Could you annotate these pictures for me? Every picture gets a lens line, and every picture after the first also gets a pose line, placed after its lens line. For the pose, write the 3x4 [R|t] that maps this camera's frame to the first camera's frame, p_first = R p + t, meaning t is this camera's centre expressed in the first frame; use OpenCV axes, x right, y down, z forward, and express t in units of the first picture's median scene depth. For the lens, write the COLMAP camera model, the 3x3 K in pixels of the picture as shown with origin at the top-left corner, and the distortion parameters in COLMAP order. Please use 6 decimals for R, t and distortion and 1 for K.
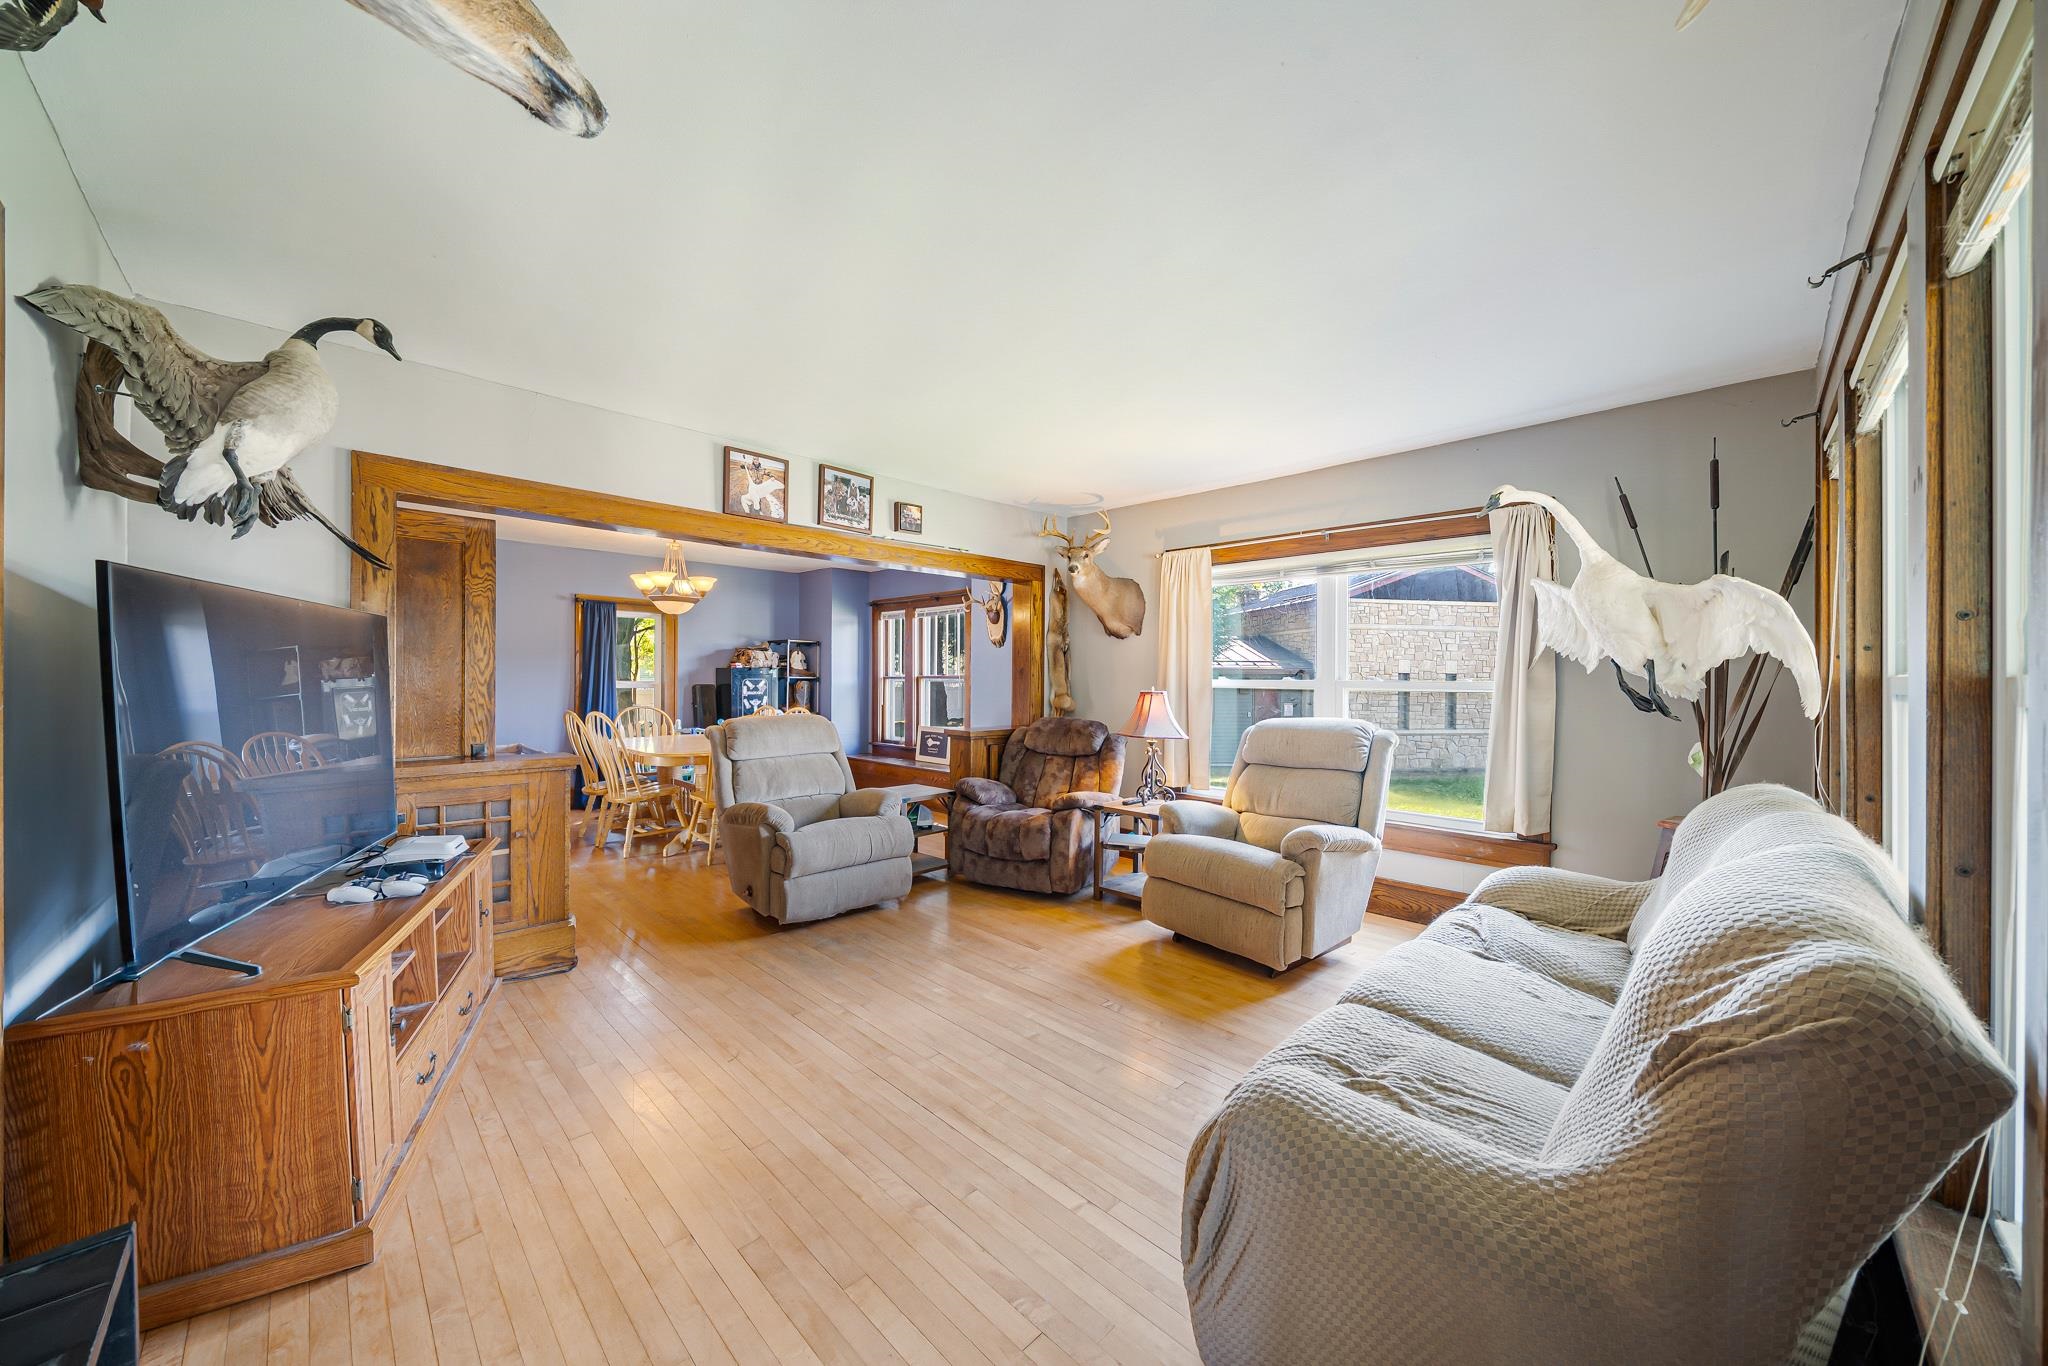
lens RADIAL K [[718.9, 0, 1024.8], [0, 718.9, 683.8], [0, 0, 1]] dist [-0.000591, -0.000031]
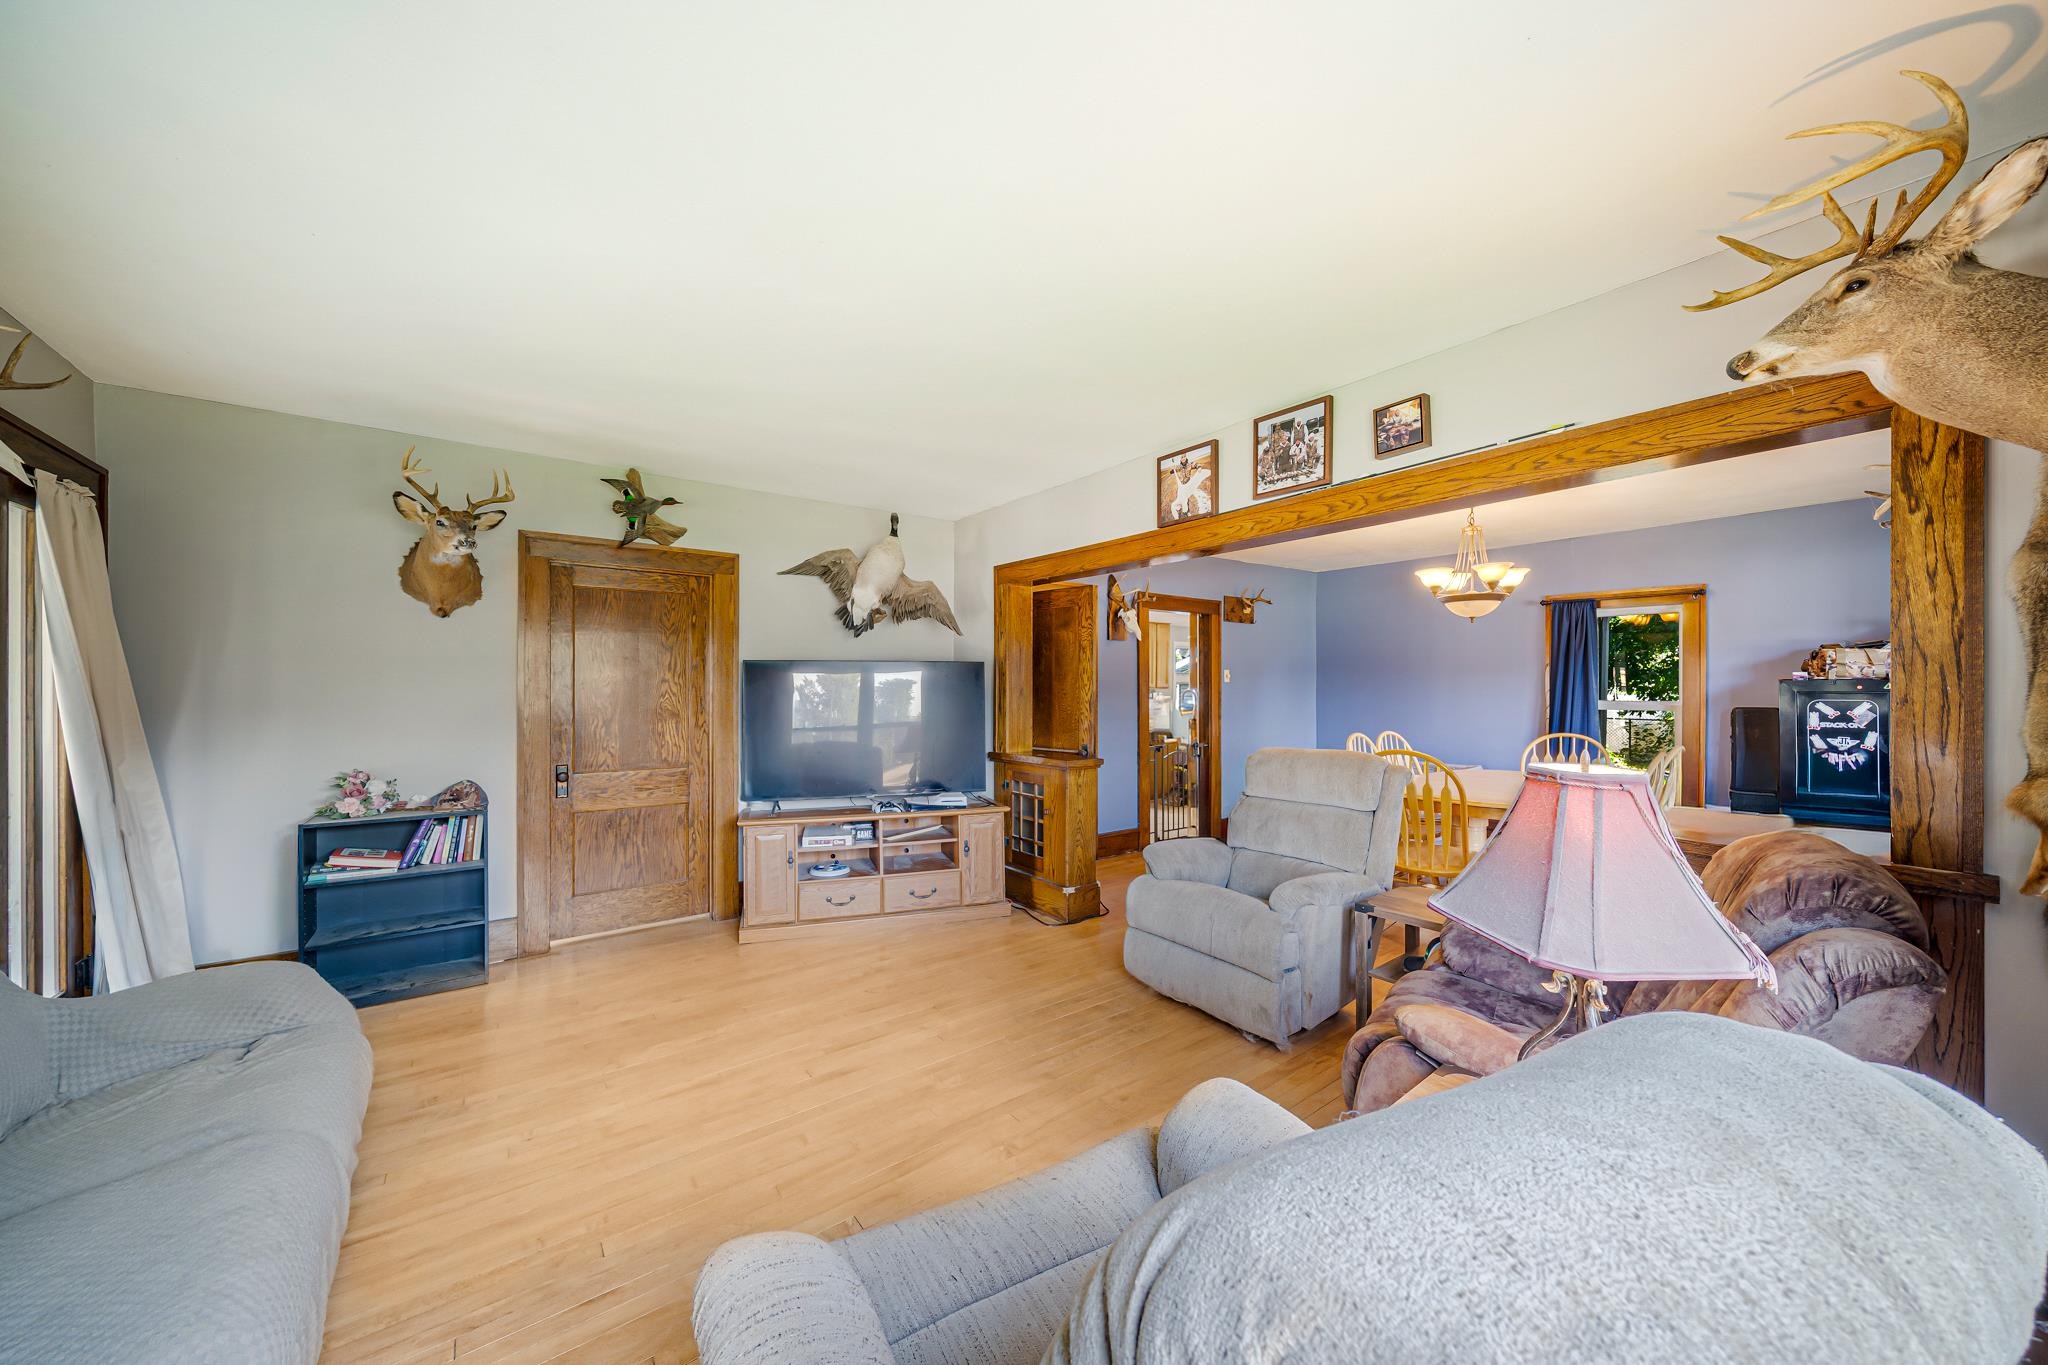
lens RADIAL K [[718.9, 0, 1025.4], [0, 718.9, 684.5], [0, 0, 1]] dist [-0.000591, -0.000031]
pose [[-0.147850, -0.006430, -0.988989, 0.499254], [-0.008041, 0.999954, -0.005299, -0.019923], [0.988977, 0.007169, -0.147895, 0.867253]]
